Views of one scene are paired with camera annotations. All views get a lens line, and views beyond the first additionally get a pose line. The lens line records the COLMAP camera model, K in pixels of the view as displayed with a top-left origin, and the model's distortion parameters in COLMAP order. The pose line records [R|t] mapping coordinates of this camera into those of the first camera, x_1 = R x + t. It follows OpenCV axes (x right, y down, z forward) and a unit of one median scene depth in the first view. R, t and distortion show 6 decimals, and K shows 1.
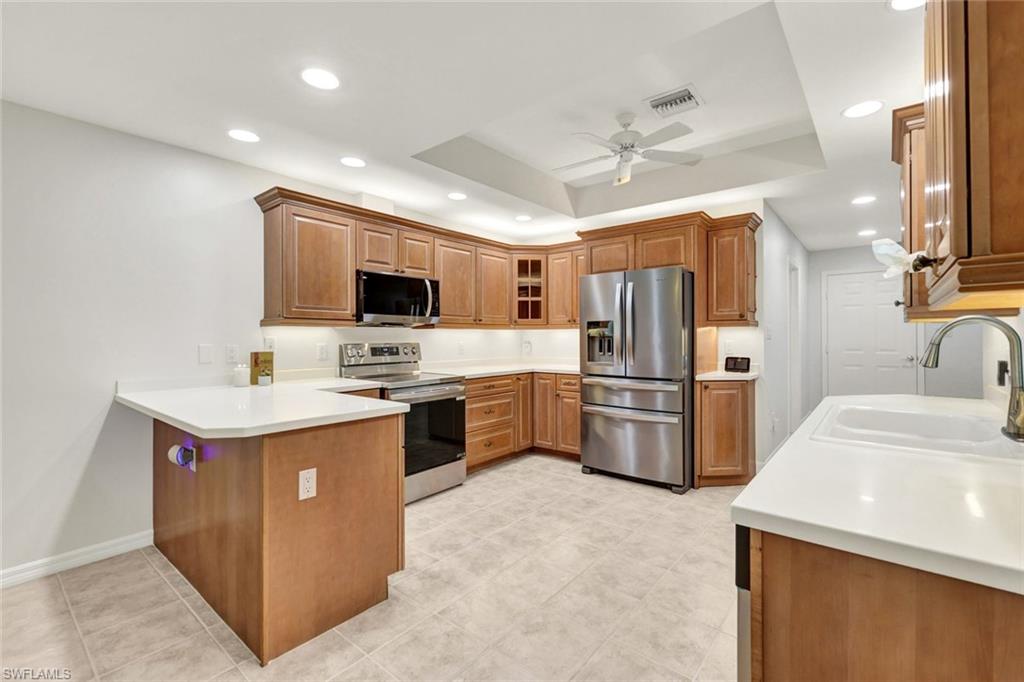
lens RADIAL K [[448.1, 0, 513.1], [0, 448.1, 337.4], [0, 0, 1]] dist [0.004870, 0.000034]
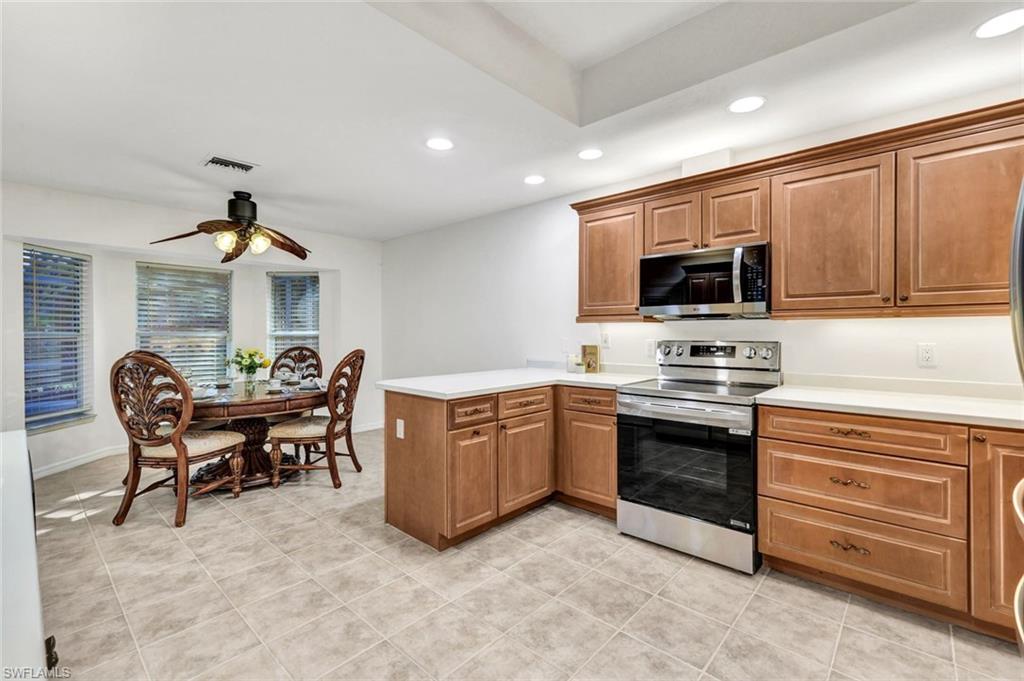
lens RADIAL K [[448.1, 0, 512.1], [0, 448.1, 334.7], [0, 0, 1]] dist [0.004870, 0.000034]
pose [[-0.053378, 0.010946, -0.998514, 0.563369], [0.001061, 0.999940, 0.010905, -0.006818], [0.998574, -0.000478, -0.053387, 0.784911]]
